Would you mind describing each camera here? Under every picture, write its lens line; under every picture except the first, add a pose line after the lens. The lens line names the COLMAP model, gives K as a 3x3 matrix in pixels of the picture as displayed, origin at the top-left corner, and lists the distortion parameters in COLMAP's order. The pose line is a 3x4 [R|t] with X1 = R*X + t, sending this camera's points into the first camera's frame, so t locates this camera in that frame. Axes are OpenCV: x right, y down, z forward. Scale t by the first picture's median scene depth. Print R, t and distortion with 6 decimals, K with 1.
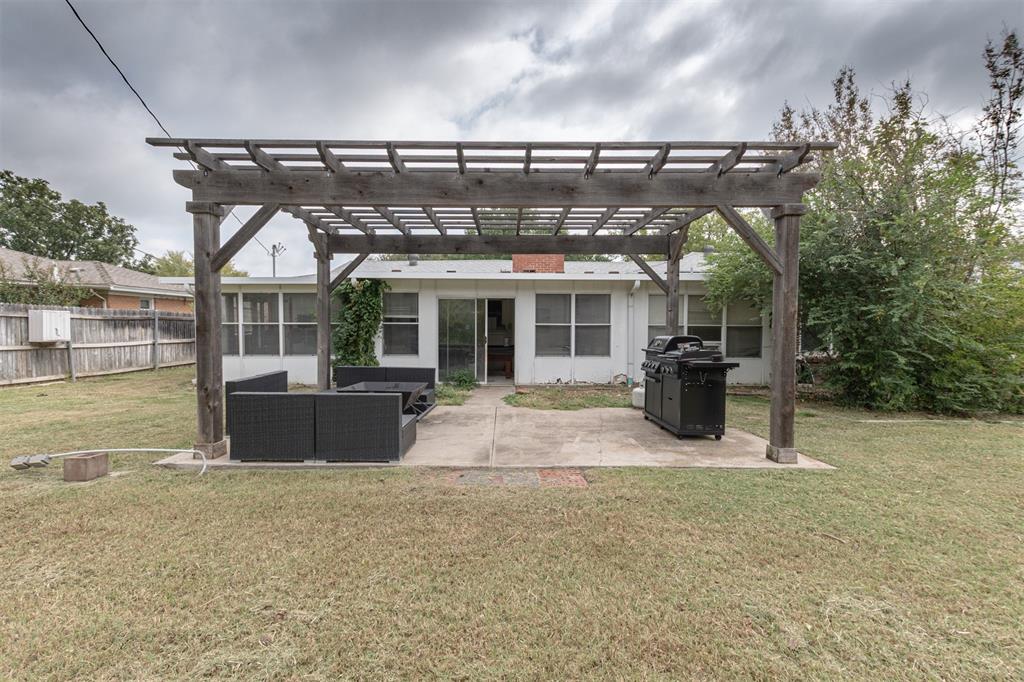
lens RADIAL K [[460.6, 0, 516.5], [0, 460.6, 343.3], [0, 0, 1]] dist [-0.001896, -0.000527]
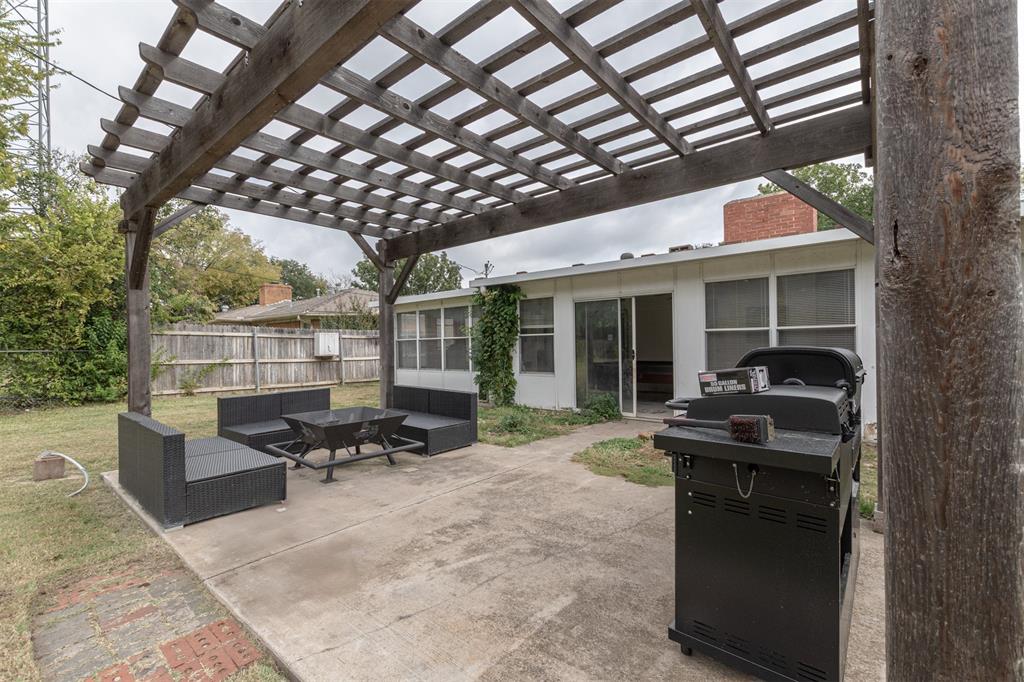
lens RADIAL K [[451.4, 0, 507.9], [0, 451.4, 345.6], [0, 0, 1]] dist [-0.000944, -0.000273]
pose [[0.729682, -0.012356, -0.683675, 0.275914], [0.005085, 0.999907, -0.012643, -0.013472], [0.683767, 0.005749, 0.729678, 0.361863]]
